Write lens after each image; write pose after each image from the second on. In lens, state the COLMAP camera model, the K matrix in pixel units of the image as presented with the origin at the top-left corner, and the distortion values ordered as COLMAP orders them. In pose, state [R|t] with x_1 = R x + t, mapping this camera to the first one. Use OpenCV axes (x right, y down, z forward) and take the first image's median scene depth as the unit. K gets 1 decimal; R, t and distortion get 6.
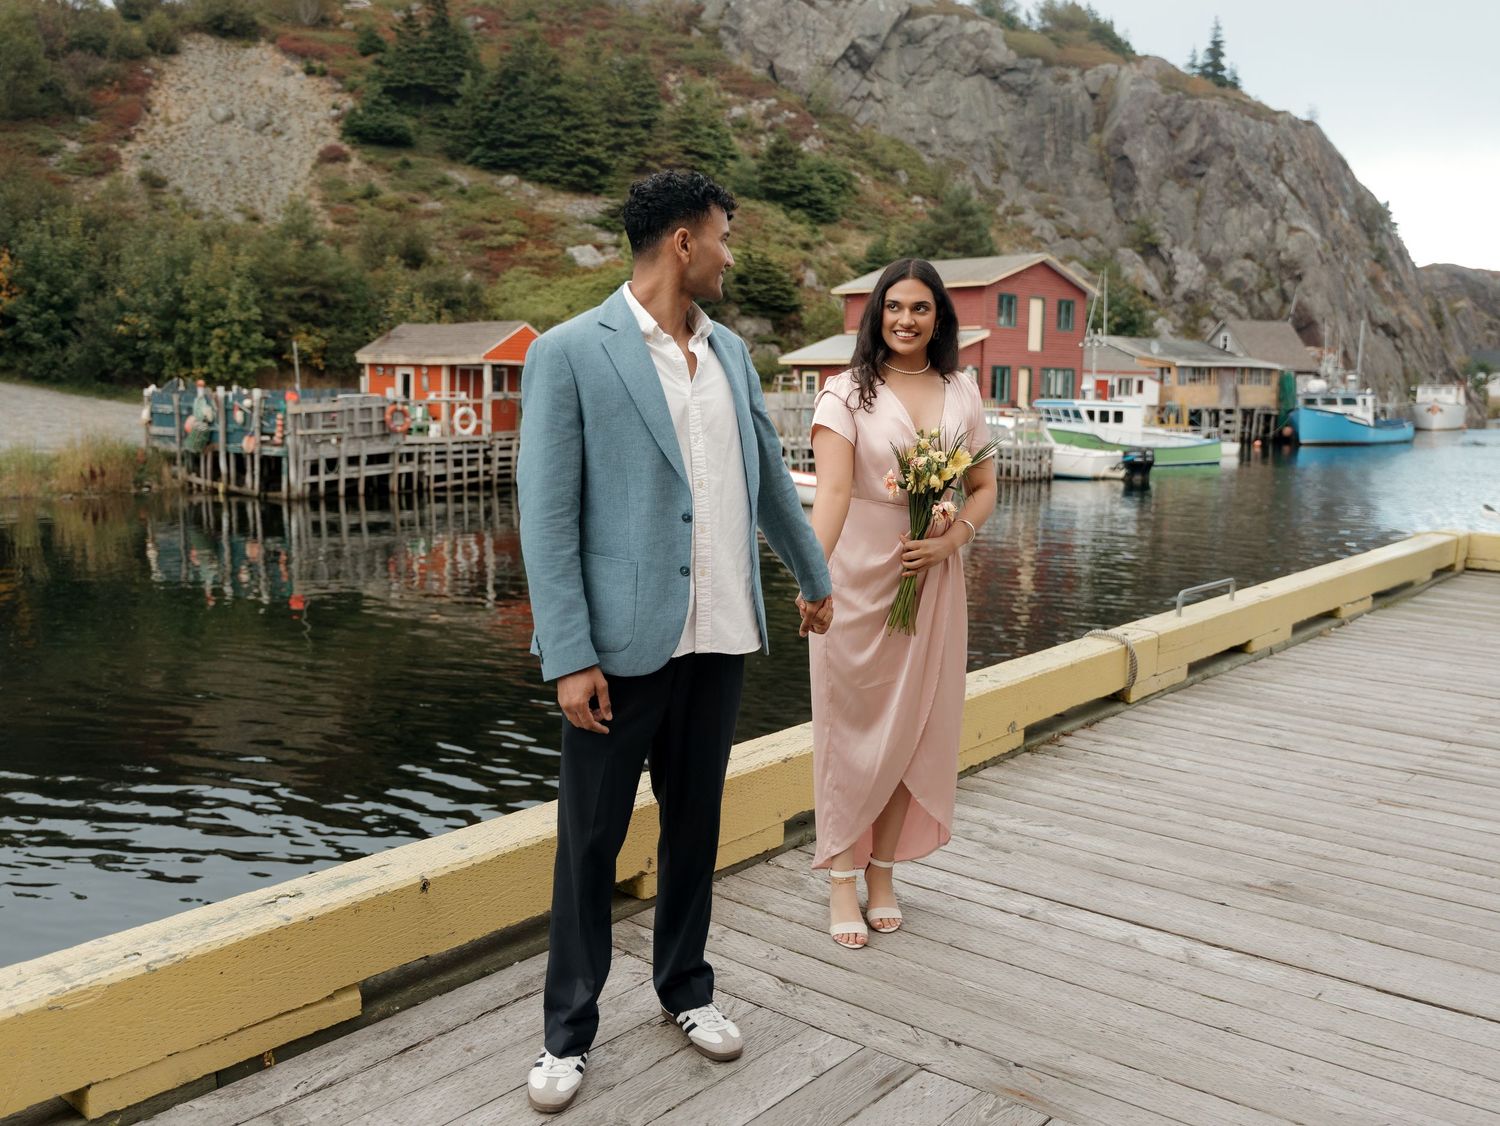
lens RADIAL K [[1336.0, 0, 760.3], [0, 1336.0, 587.2], [0, 0, 1]] dist [-0.009586, 0.009969]
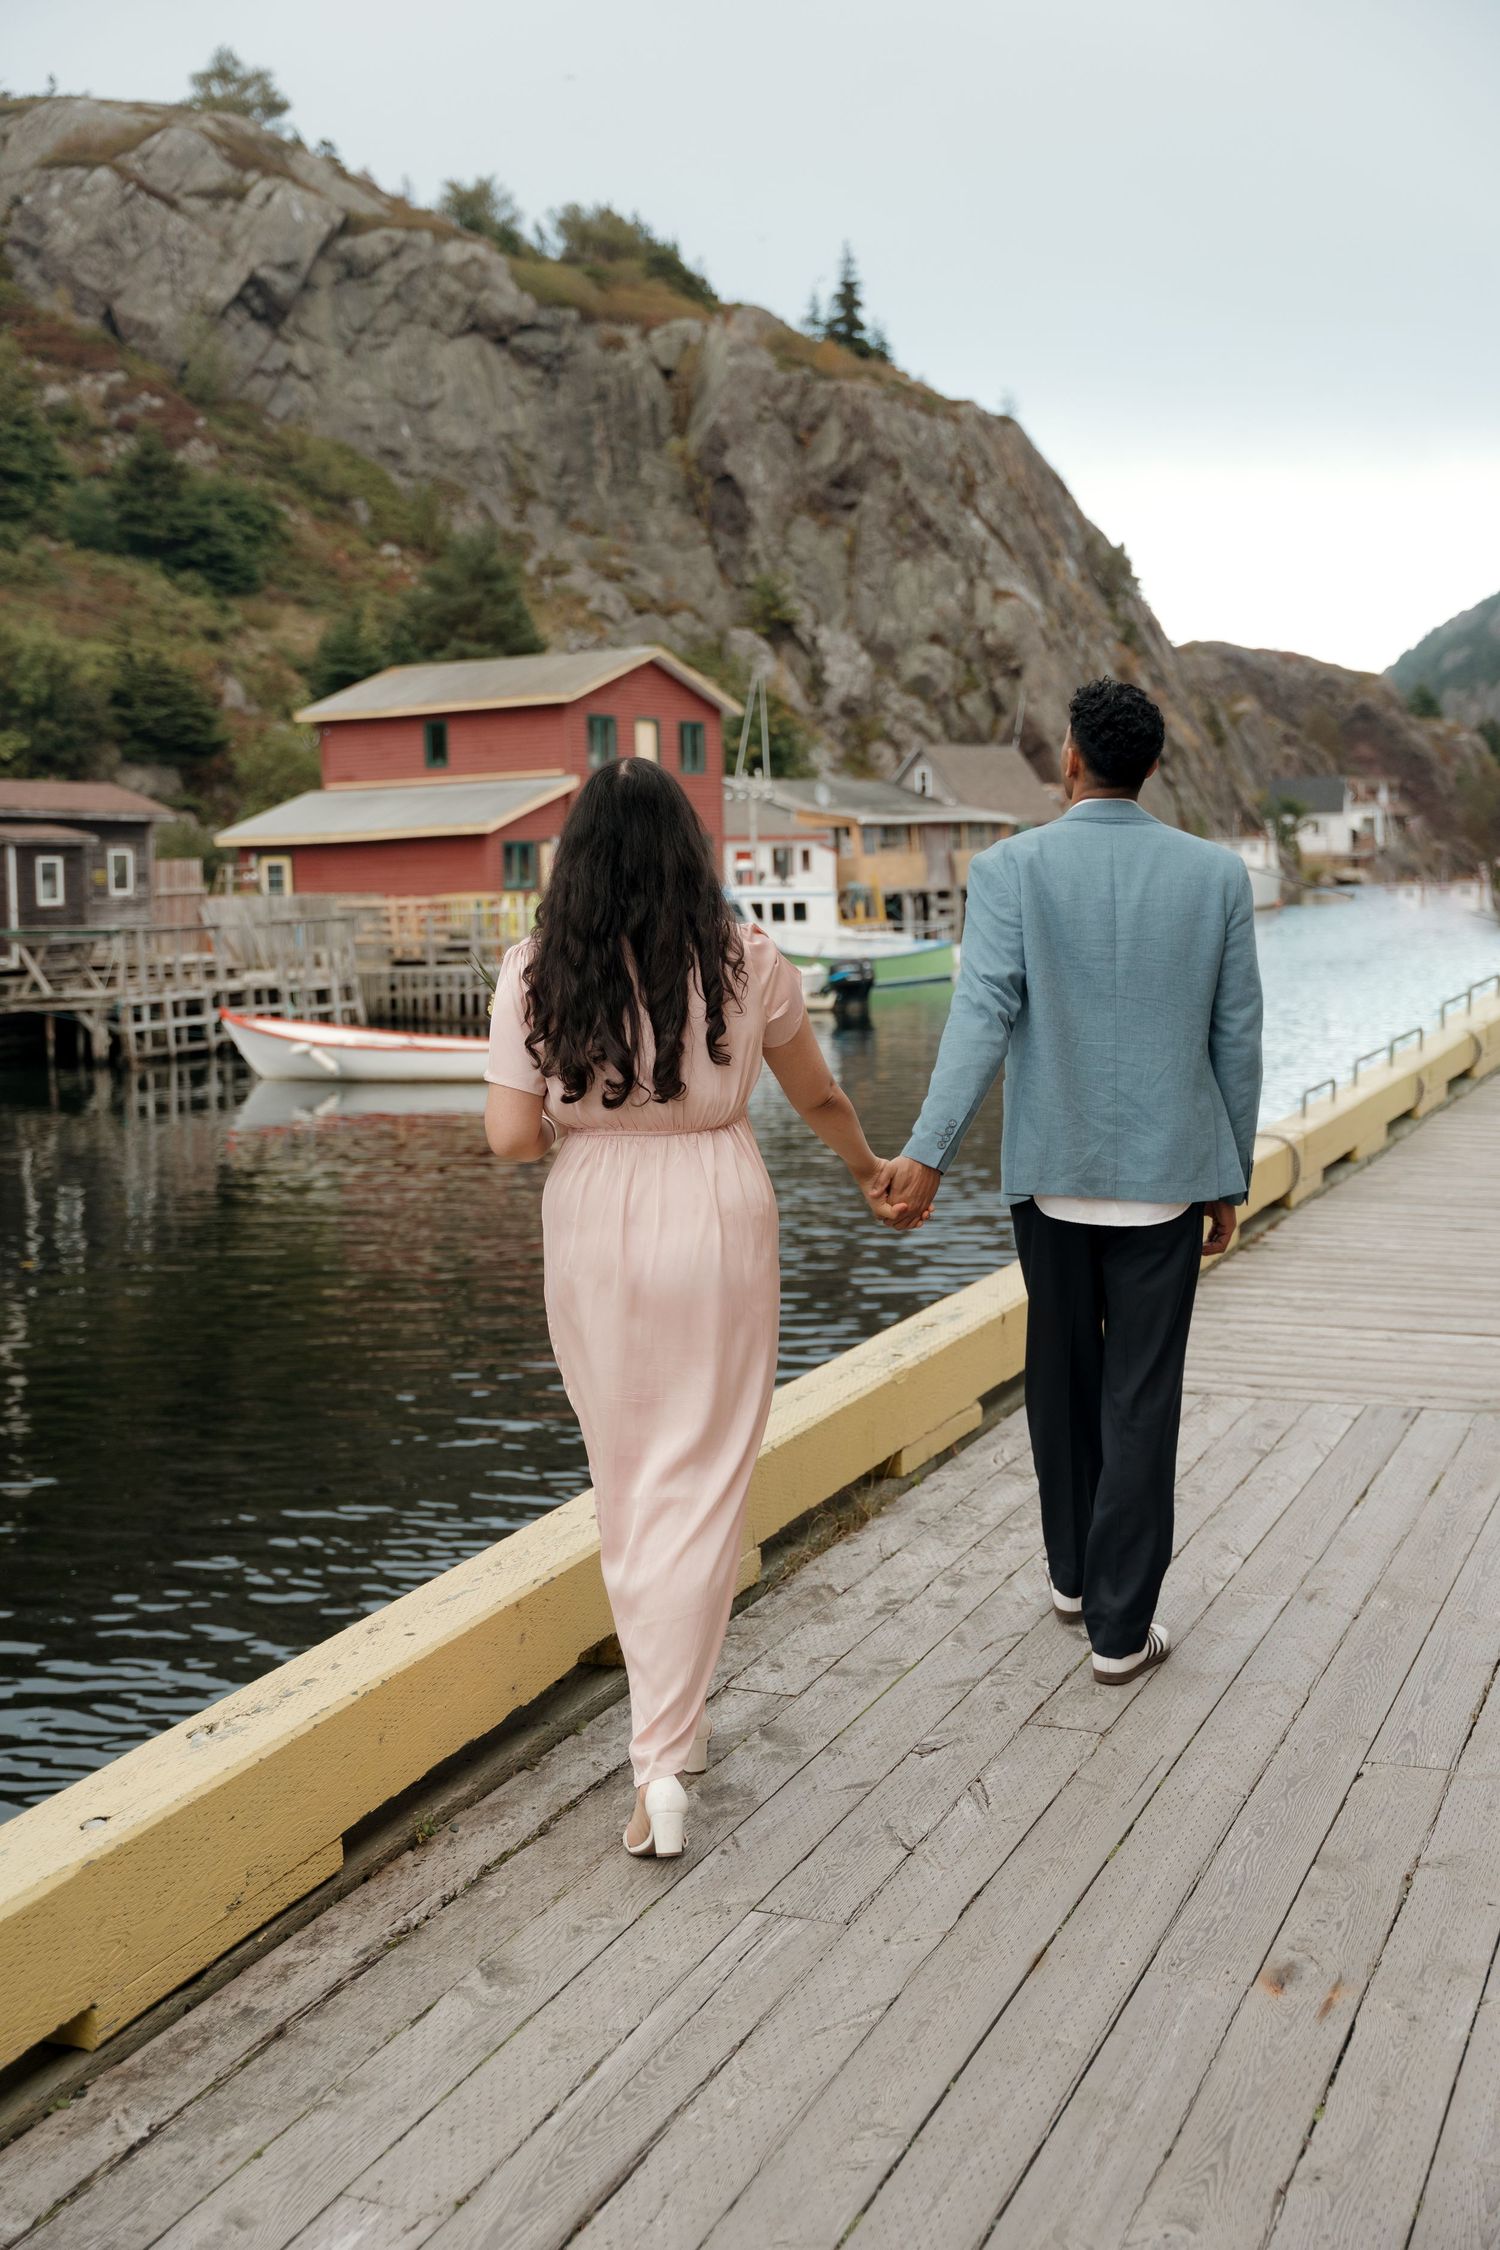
lens RADIAL K [[2532.5, 0, 686.2], [0, 2532.5, 1186.6], [0, 0, 1]] dist [0.004643, 0.000000]
pose [[0.959870, -0.073842, 0.270550, -0.079820], [0.080759, 0.996628, -0.014505, 0.008515], [-0.268566, 0.035773, 0.962597, -0.076881]]
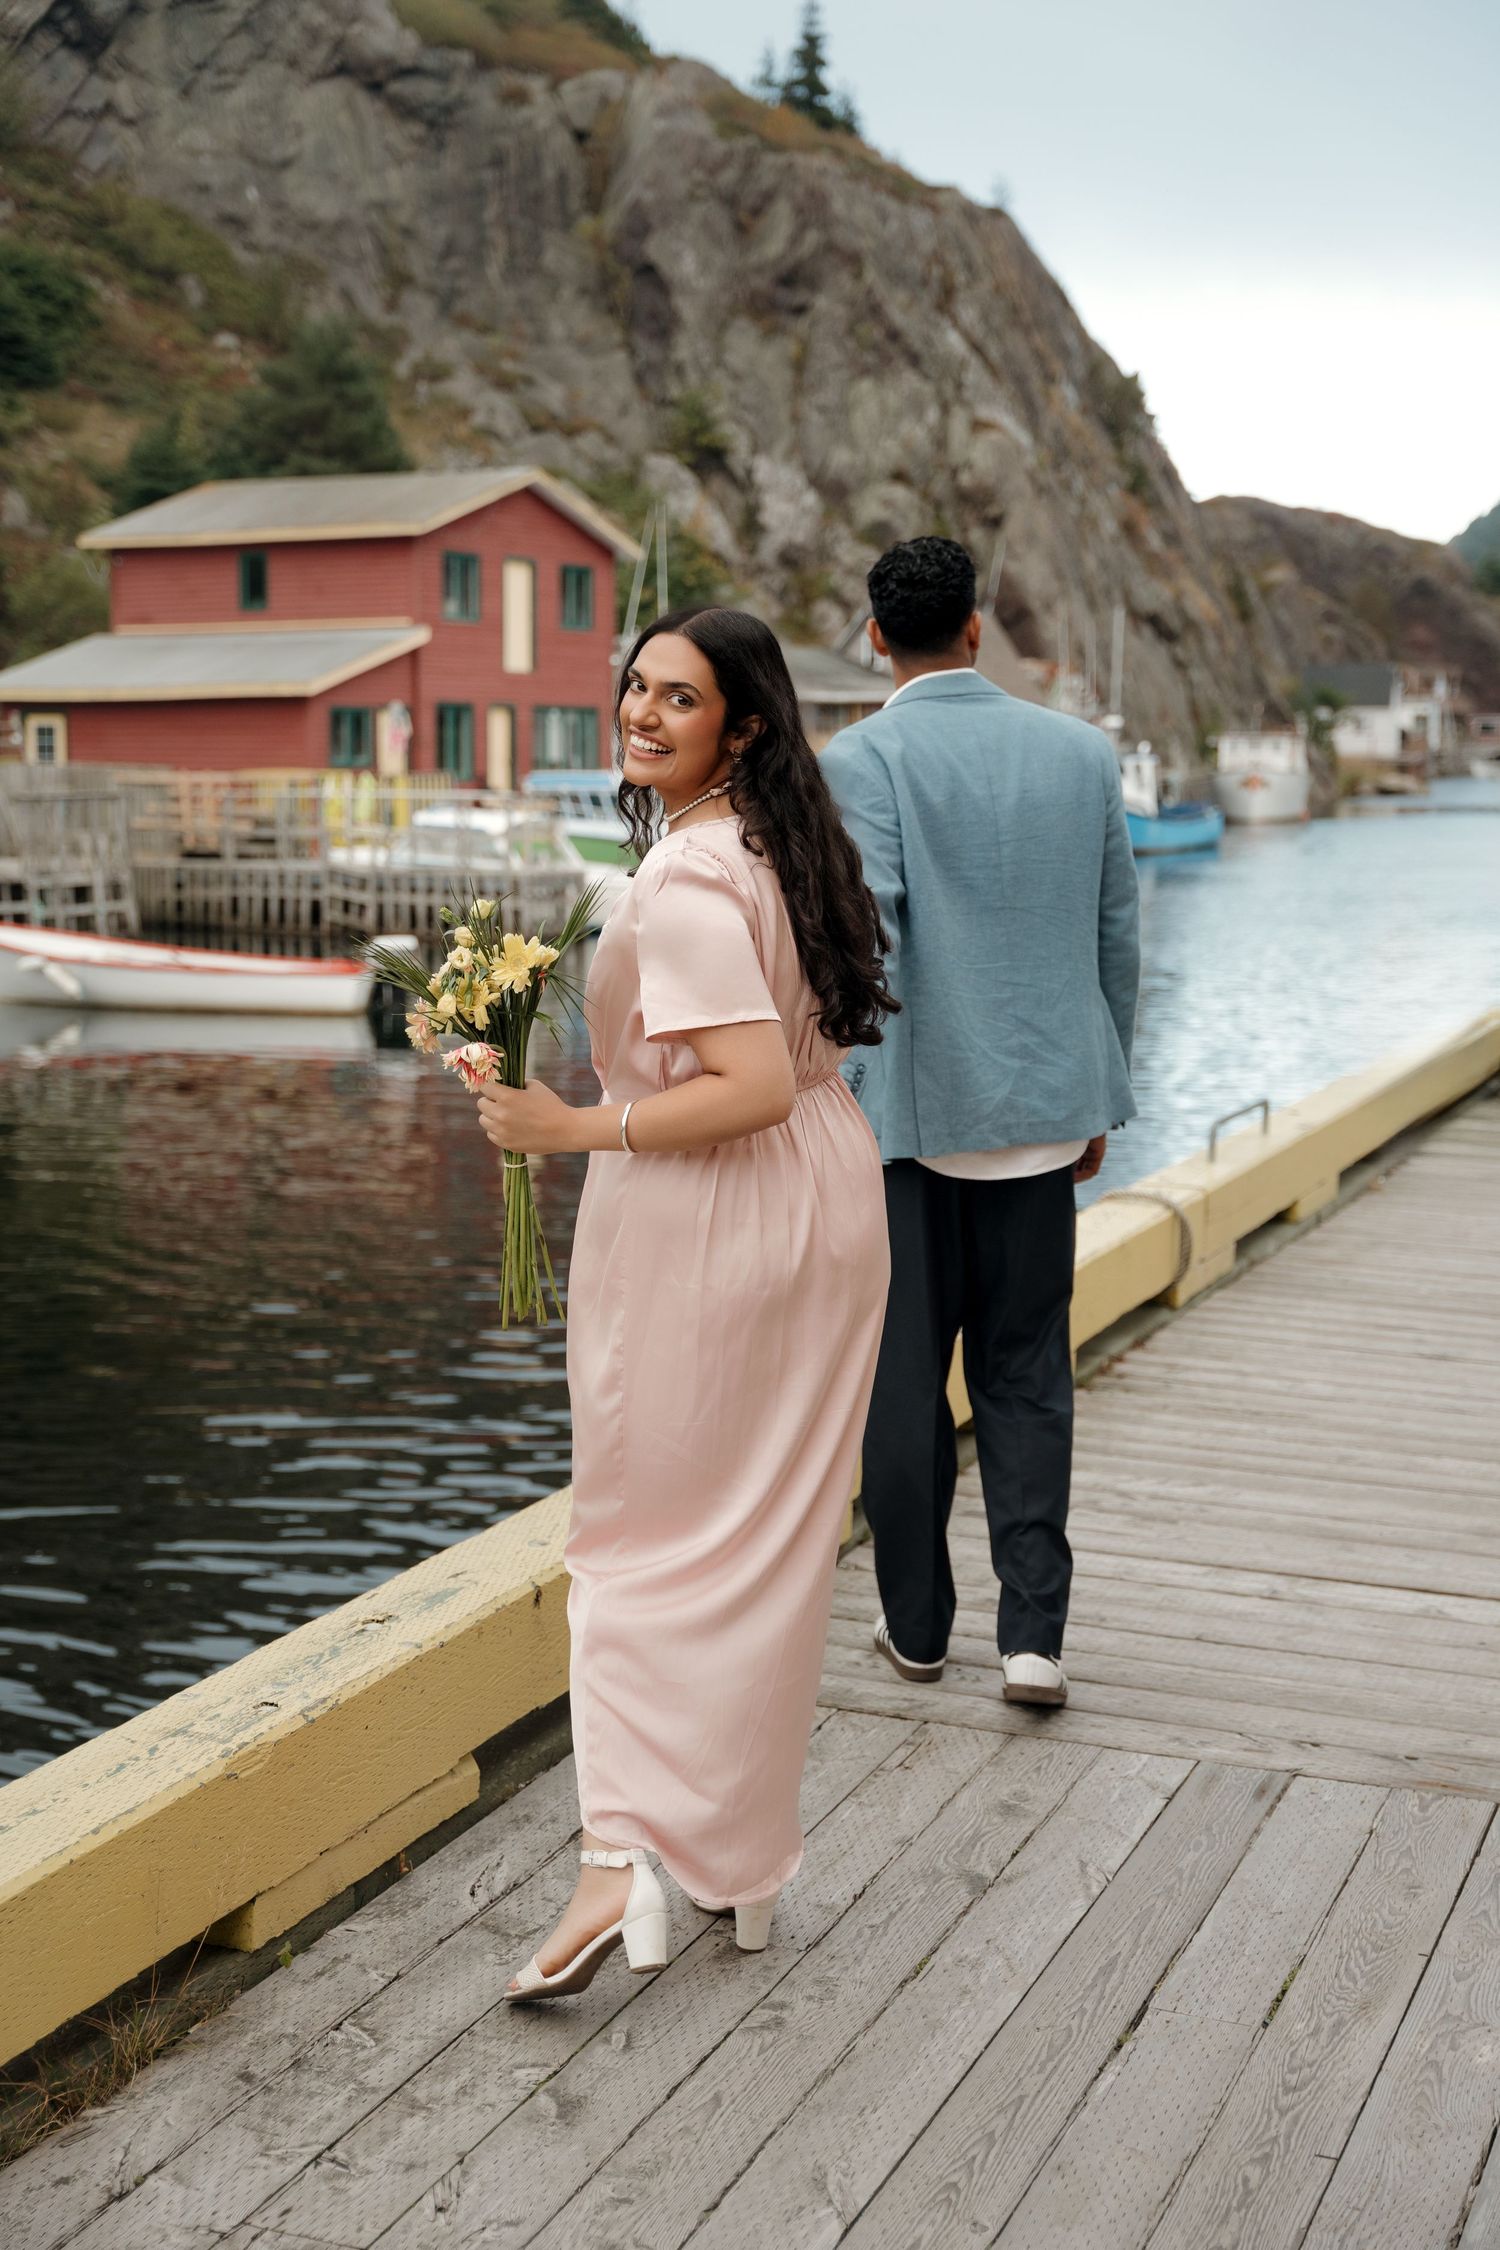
lens RADIAL K [[2942.6, 0, 694.7], [0, 2942.6, 1182.5], [0, 0, 1]] dist [0.008622, 0.000000]
pose [[0.955580, -0.049813, 0.290492, -0.041571], [0.049499, 0.998739, 0.008434, 0.001187], [-0.290546, 0.006319, 0.956840, -0.027077]]
